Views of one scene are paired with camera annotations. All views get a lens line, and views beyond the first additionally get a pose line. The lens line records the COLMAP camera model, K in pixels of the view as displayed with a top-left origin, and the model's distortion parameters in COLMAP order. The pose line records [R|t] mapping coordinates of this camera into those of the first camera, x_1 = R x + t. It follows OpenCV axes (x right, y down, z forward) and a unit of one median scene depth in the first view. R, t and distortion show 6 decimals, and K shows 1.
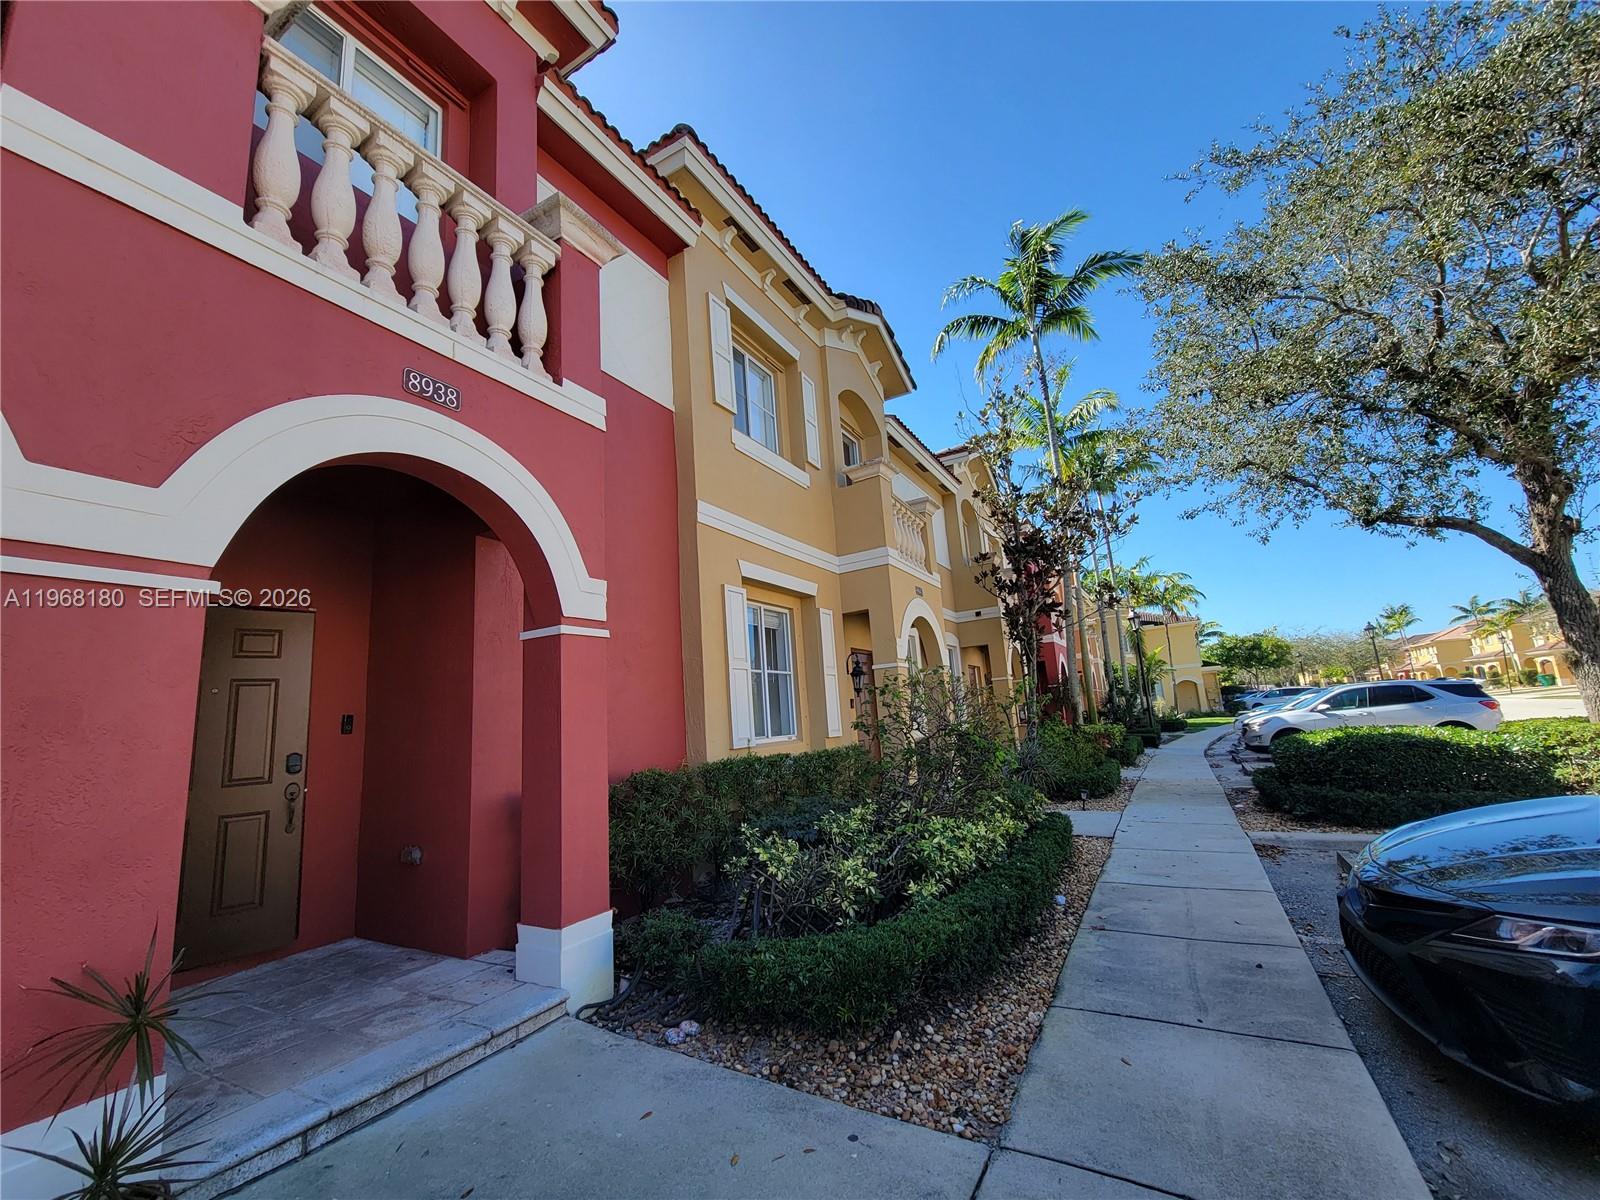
lens RADIAL K [[644.8, 0, 797.9], [0, 644.8, 601.8], [0, 0, 1]] dist [0.001212, -0.001088]
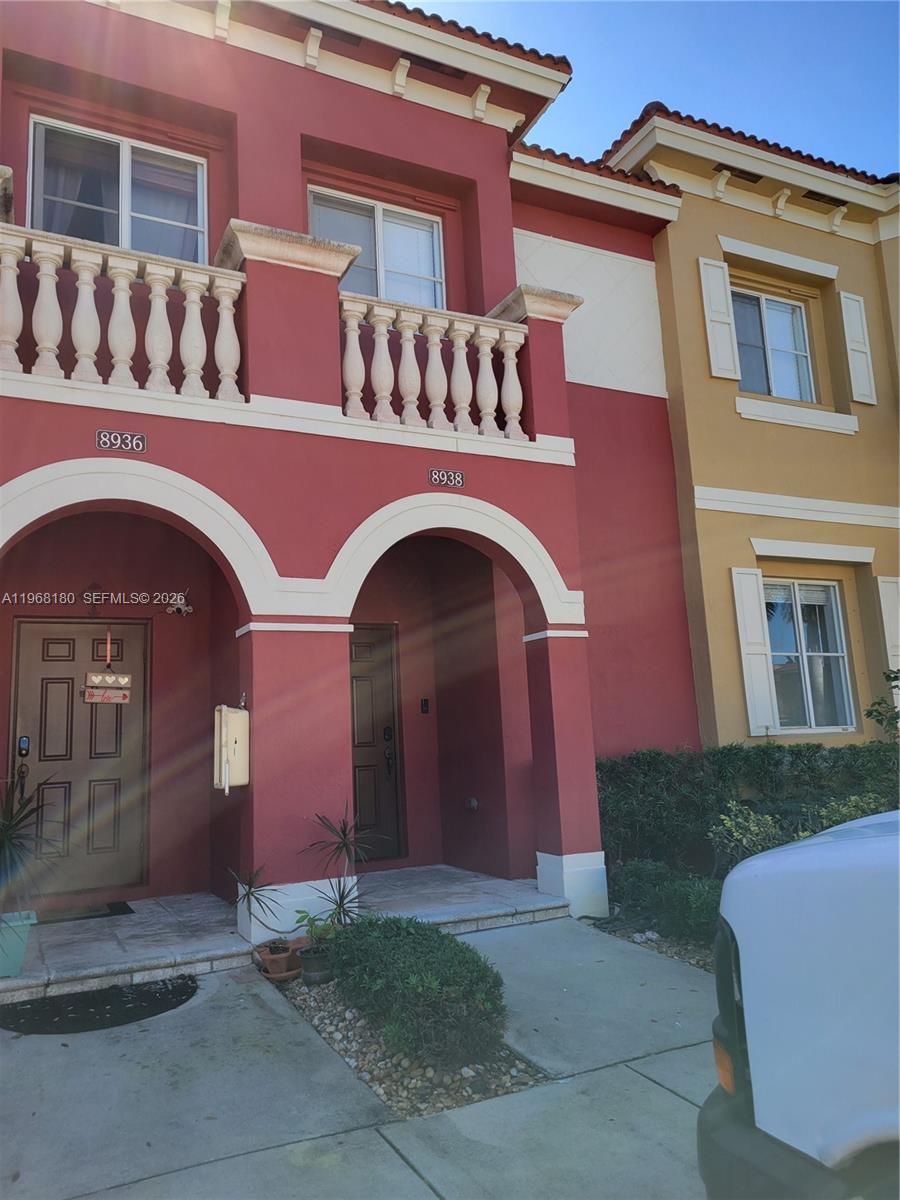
lens RADIAL K [[887.9, 0, 448.4], [0, 887.9, 595.3], [0, 0, 1]] dist [0.053668, 0.002622]
pose [[0.828974, -0.061301, -0.555918, 0.402218], [0.089938, 0.995650, 0.024323, -0.082636], [0.552009, -0.070161, 0.830881, -0.514206]]
